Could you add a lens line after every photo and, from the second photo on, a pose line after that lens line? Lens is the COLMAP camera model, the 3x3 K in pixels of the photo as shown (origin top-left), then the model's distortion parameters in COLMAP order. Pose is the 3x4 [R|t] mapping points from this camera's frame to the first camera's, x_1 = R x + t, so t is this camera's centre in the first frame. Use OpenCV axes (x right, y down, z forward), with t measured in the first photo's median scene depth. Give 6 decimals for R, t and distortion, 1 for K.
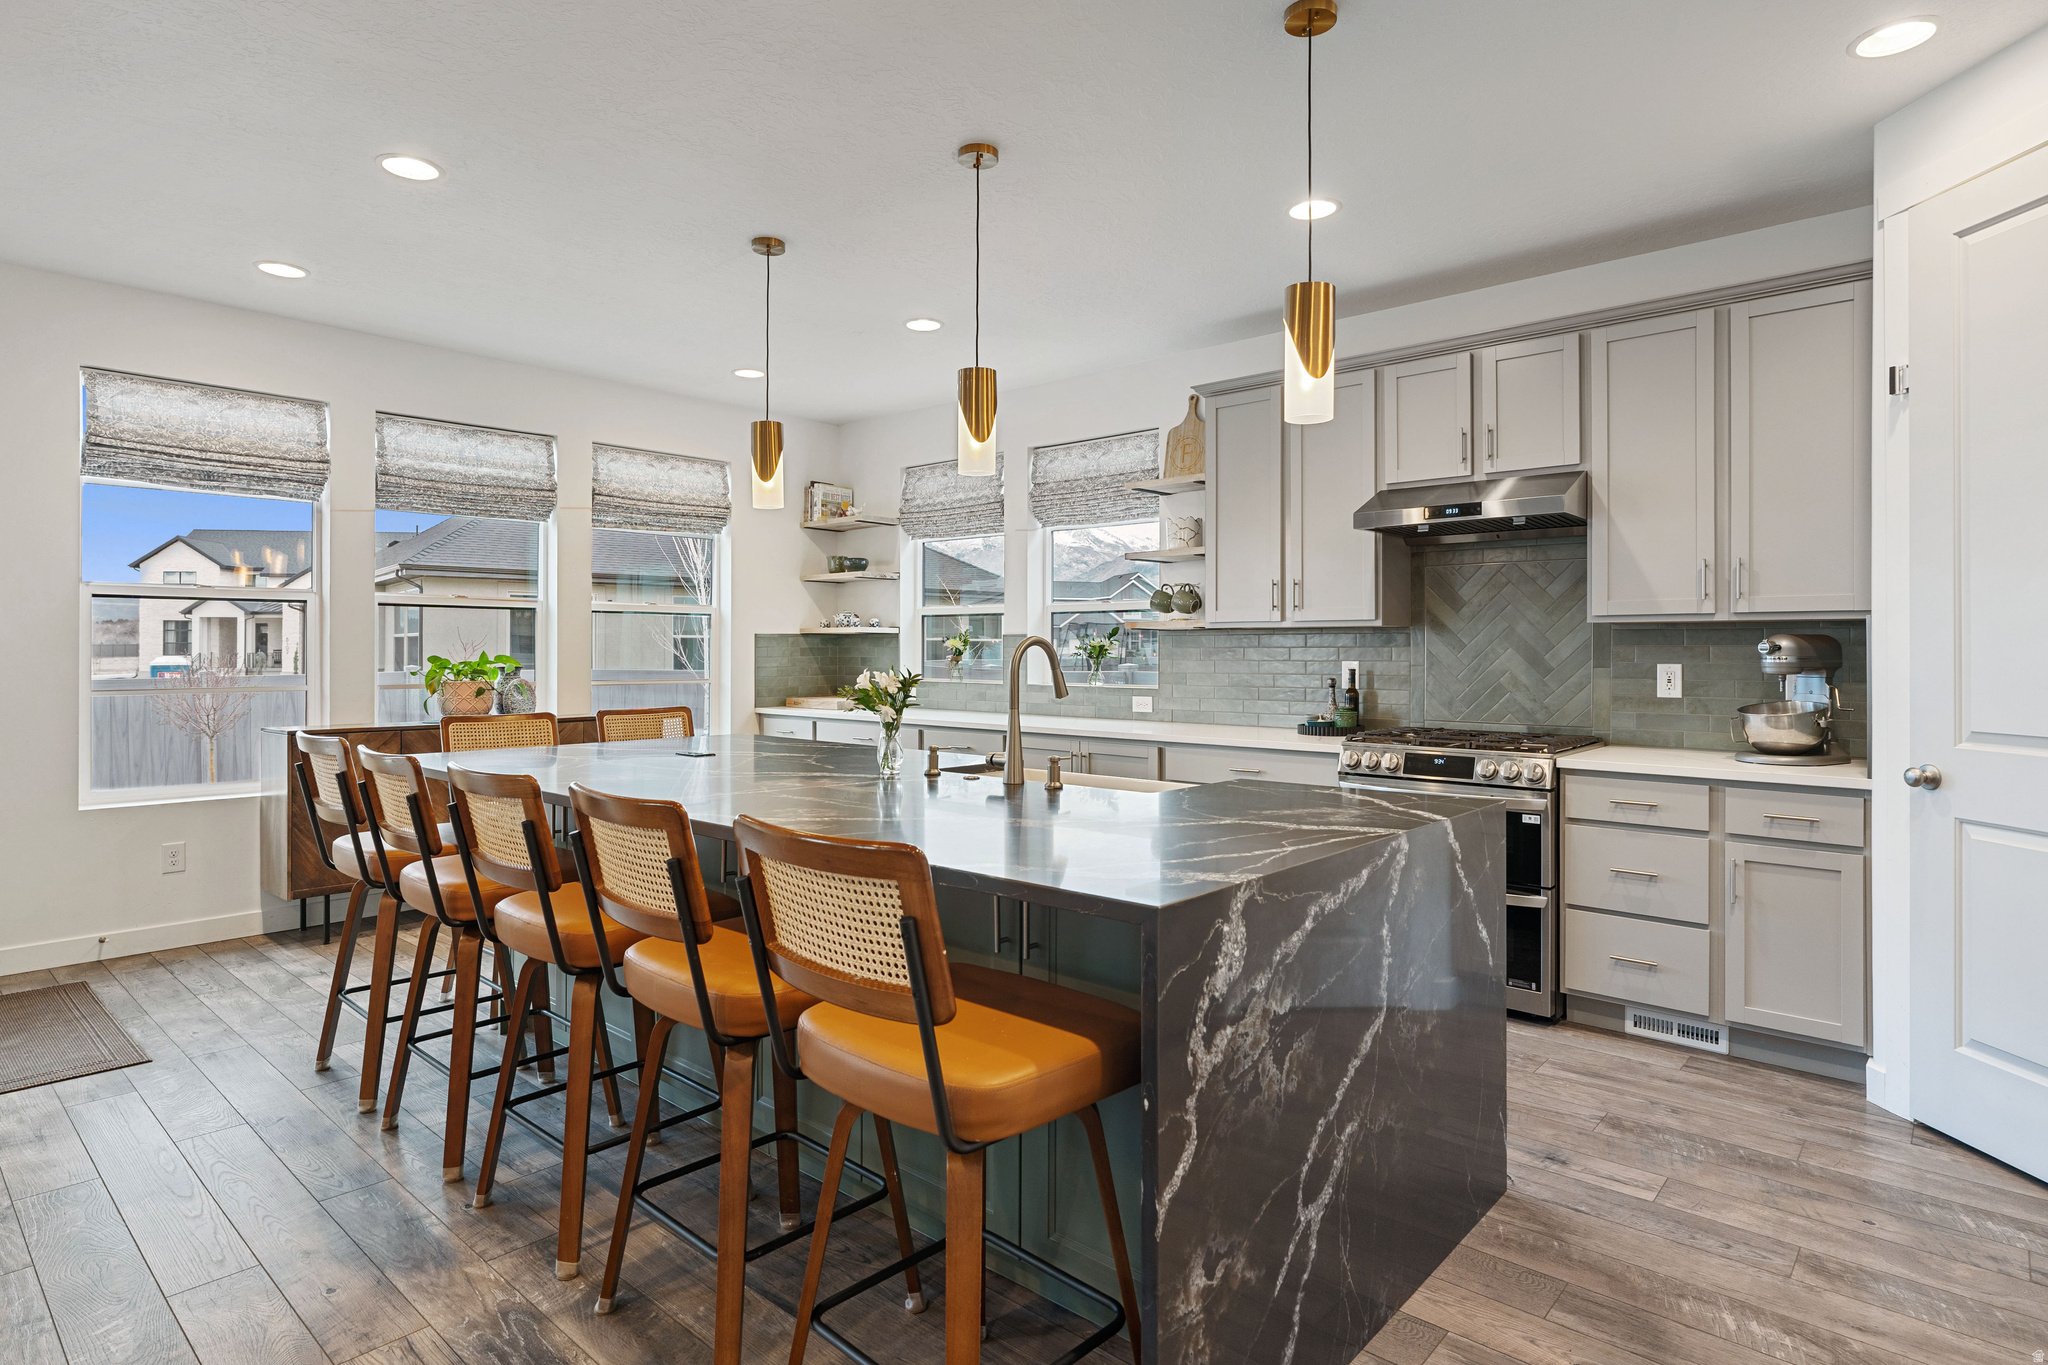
lens RADIAL K [[1076.3, 0, 1024.8], [0, 1076.3, 647.3], [0, 0, 1]] dist [-0.004605, 0.001312]
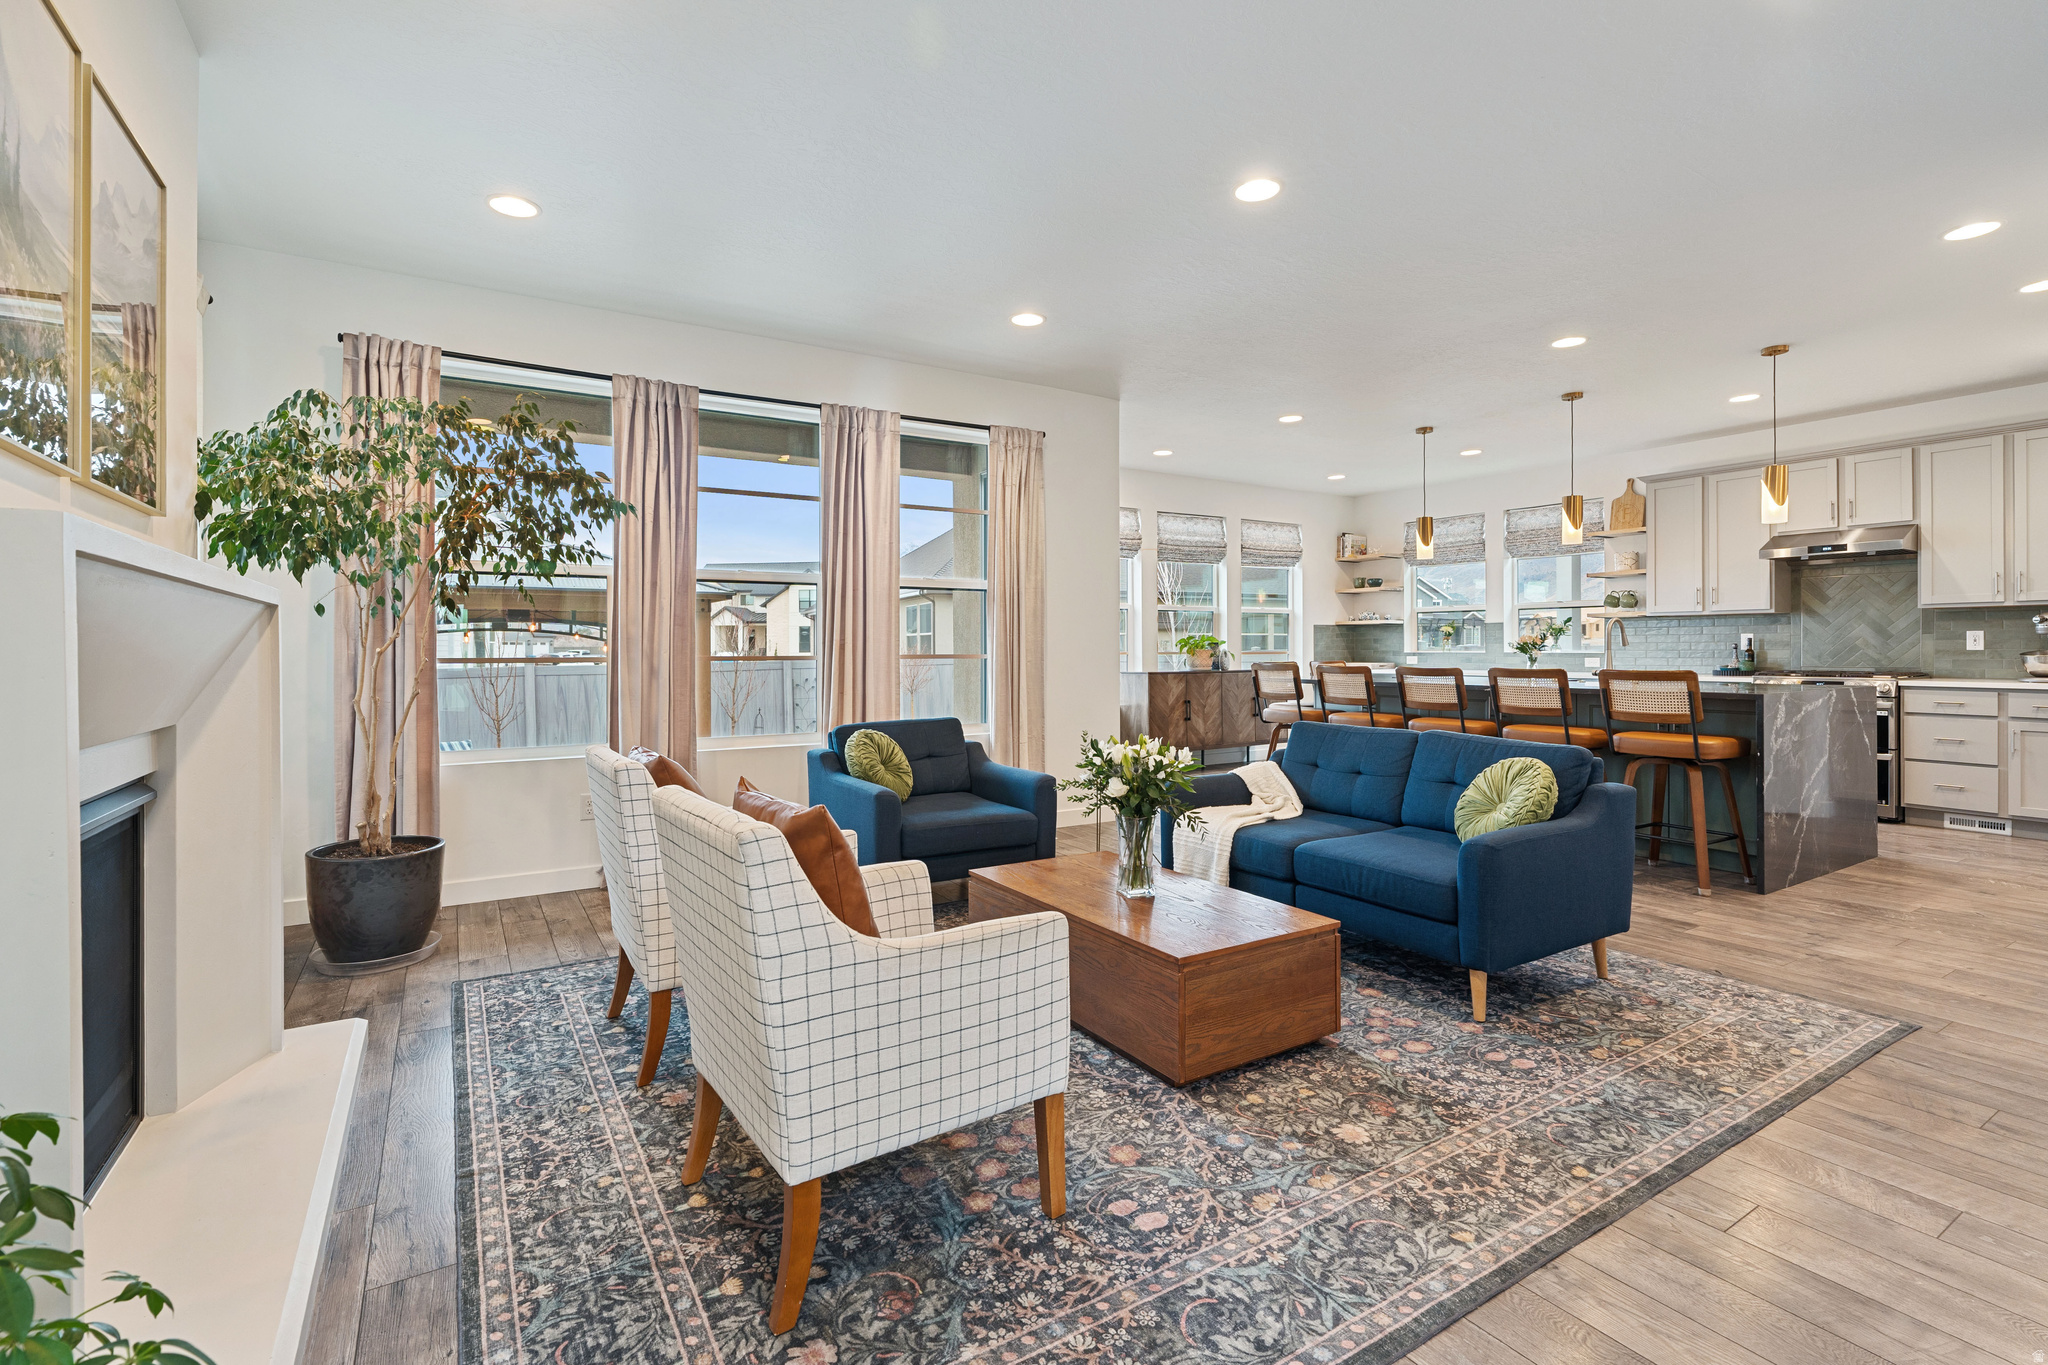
lens RADIAL K [[916.2, 0, 1030.5], [0, 916.2, 648.8], [0, 0, 1]] dist [-0.008251, 0.003338]
pose [[0.959745, -0.005618, -0.280818, -0.431599], [0.006899, 0.999970, 0.003572, 0.026715], [0.280790, -0.005365, 0.959754, -0.803275]]
